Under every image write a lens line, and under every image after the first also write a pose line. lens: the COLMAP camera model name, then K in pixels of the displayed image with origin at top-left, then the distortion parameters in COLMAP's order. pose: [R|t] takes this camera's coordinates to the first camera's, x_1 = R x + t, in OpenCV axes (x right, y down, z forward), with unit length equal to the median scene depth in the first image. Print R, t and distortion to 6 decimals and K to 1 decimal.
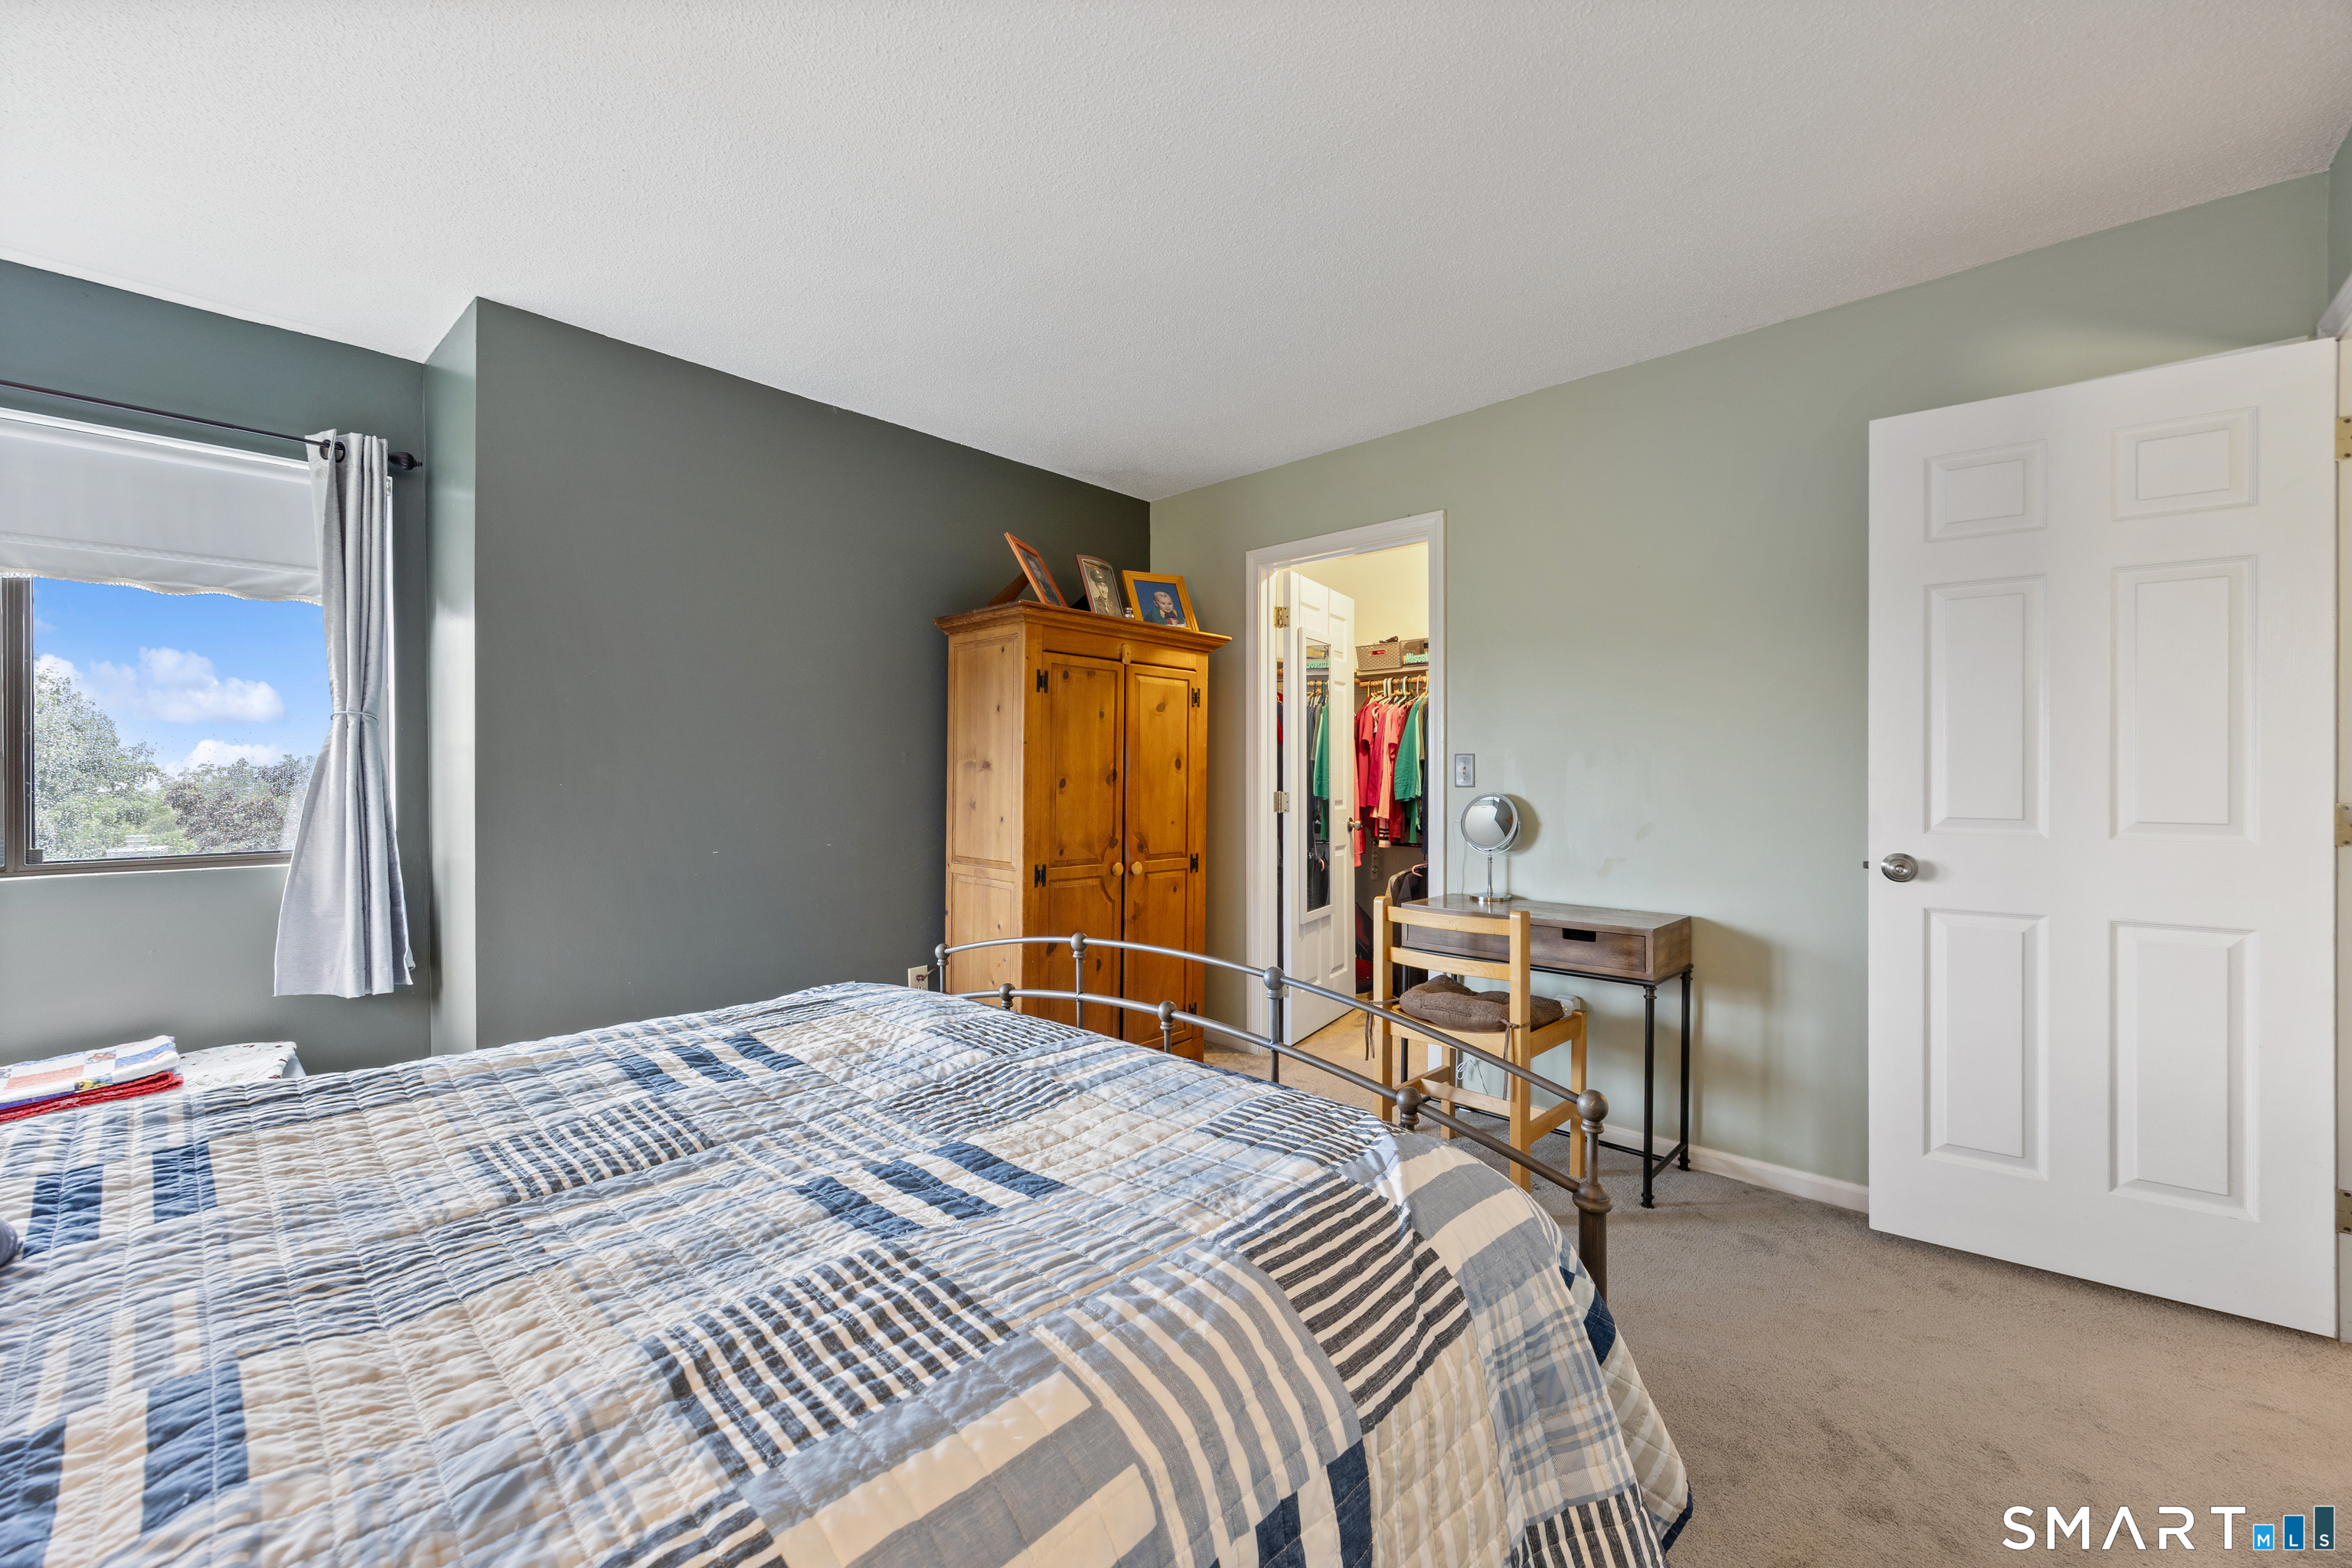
lens RADIAL K [[929.8, 0, 1176.0], [0, 929.8, 784.0], [0, 0, 1]] dist [0.000592, 0.000028]
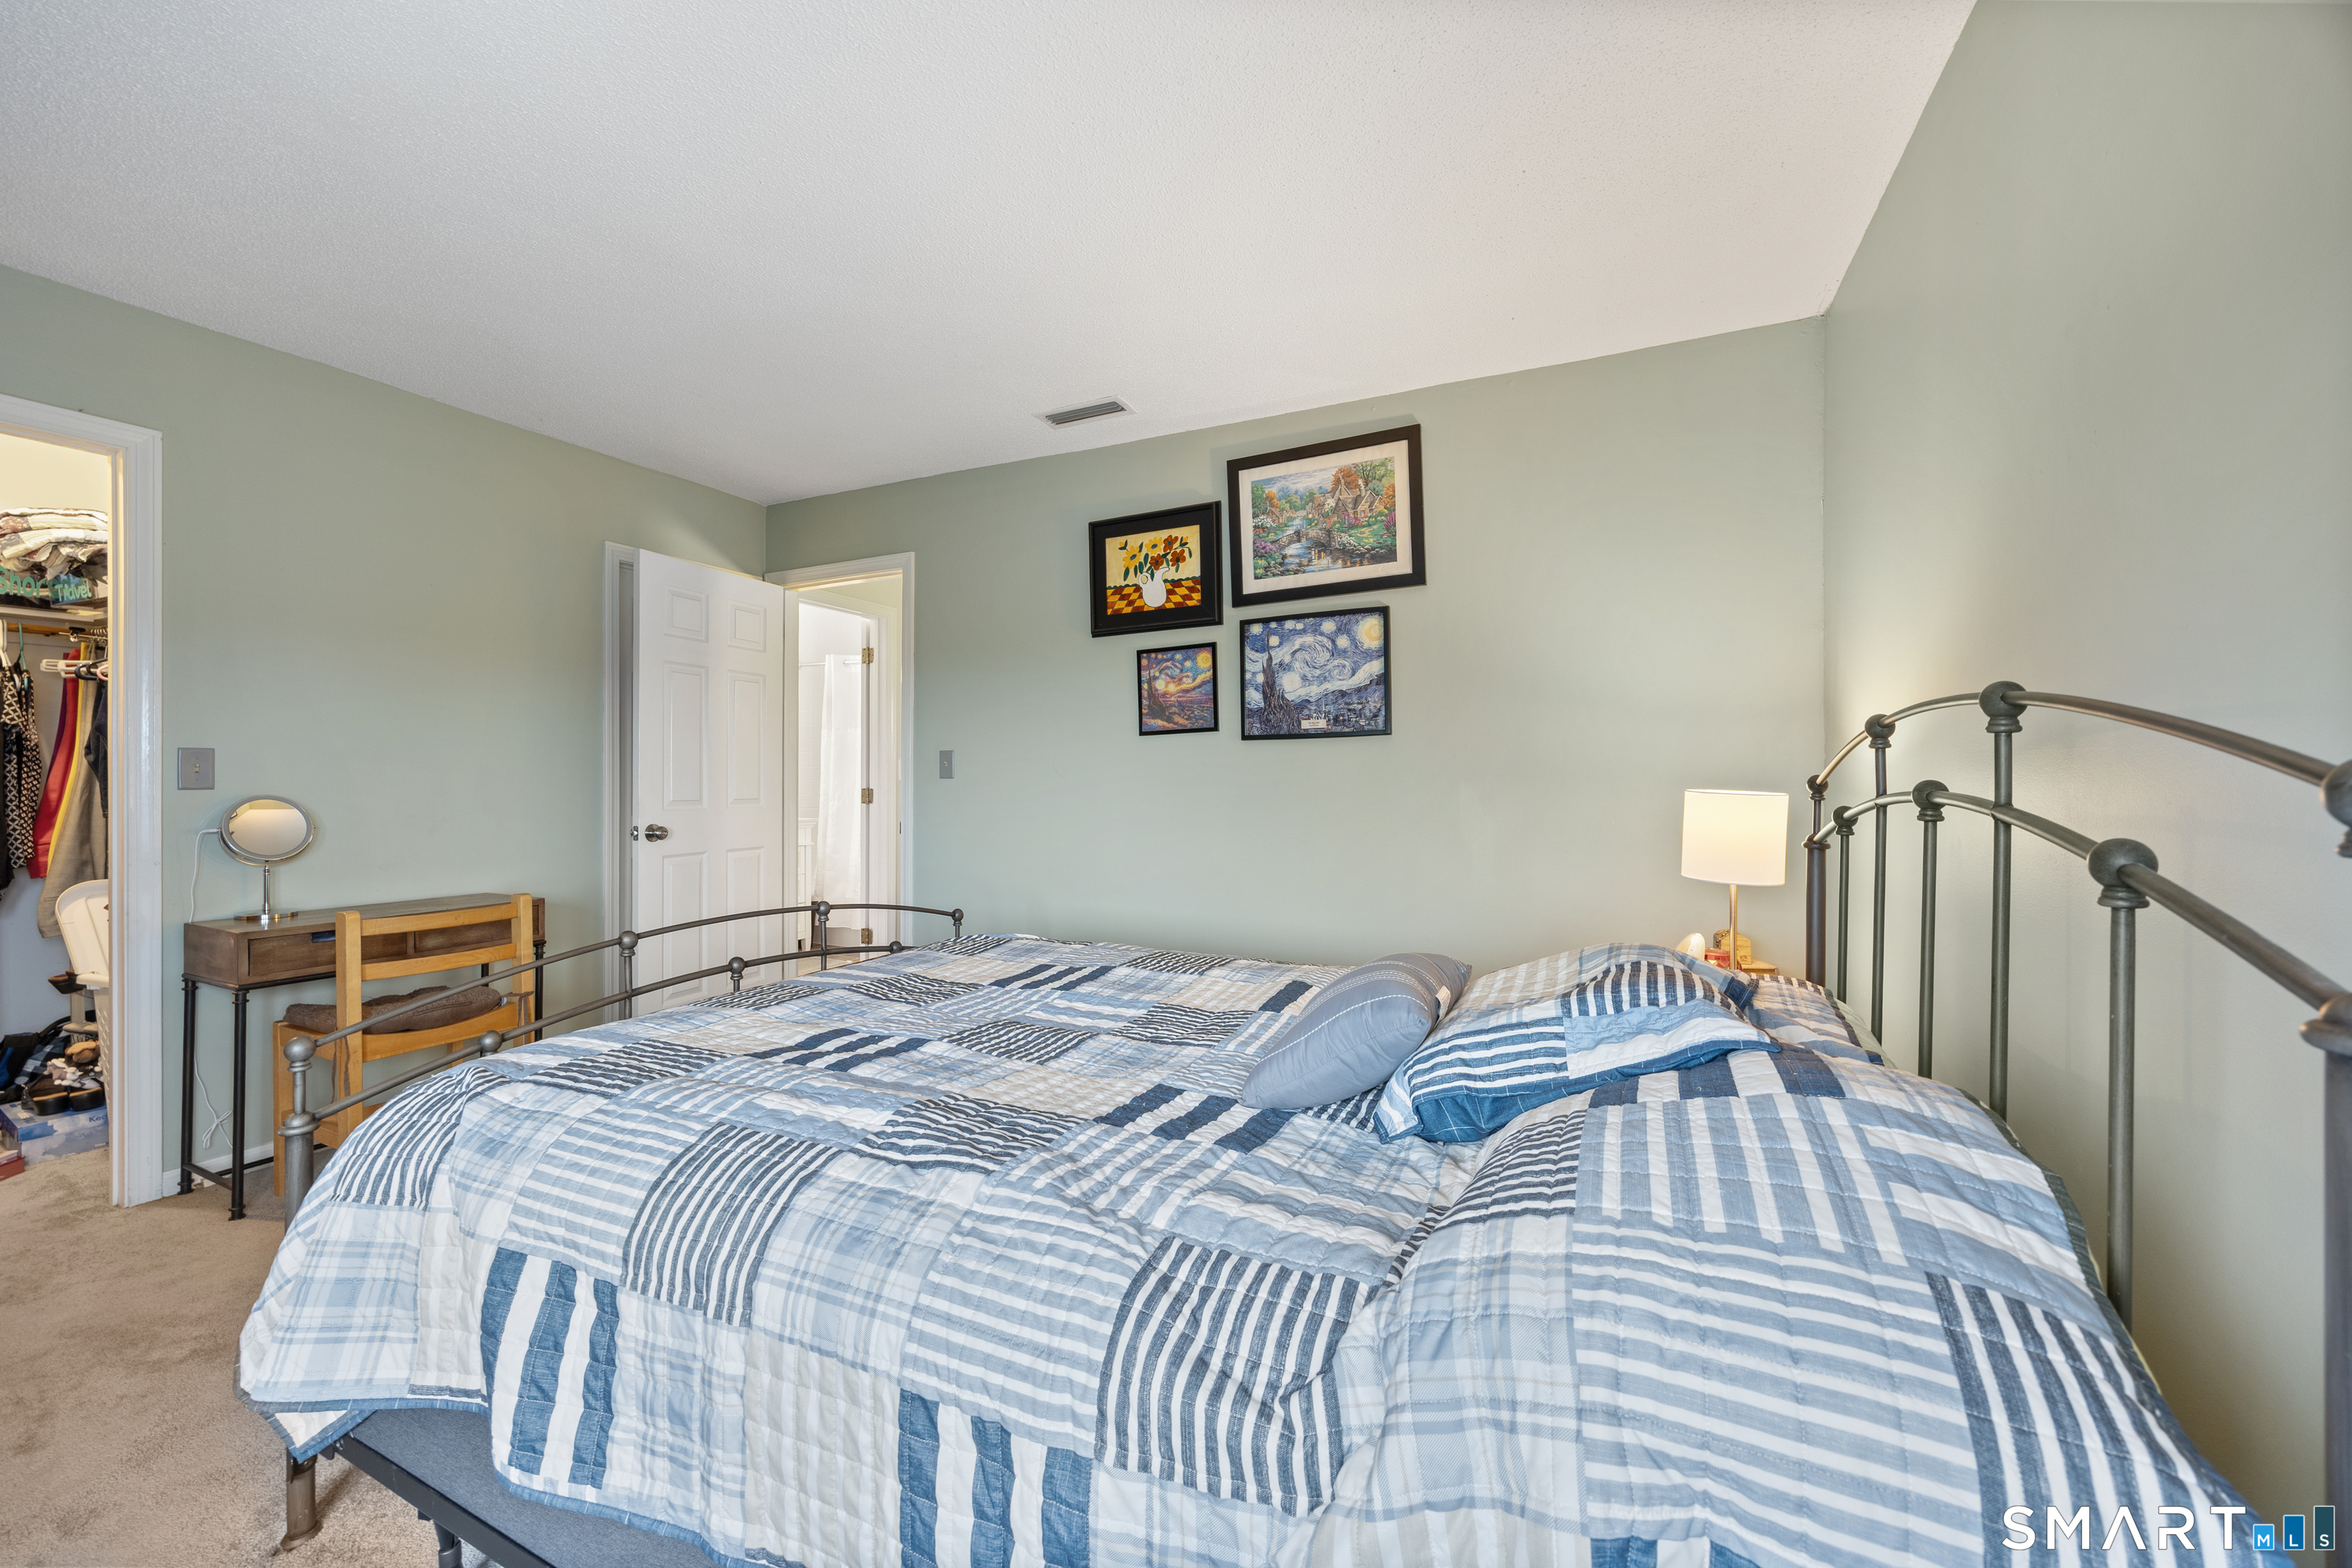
lens RADIAL K [[968.5, 0, 1181.2], [0, 968.5, 808.1], [0, 0, 1]] dist [0.000551, -0.000004]
pose [[-0.233990, -0.008656, 0.972201, -0.728815], [0.000864, 0.999958, 0.009111, 0.023159], [-0.972239, 0.002971, -0.233972, 0.342316]]
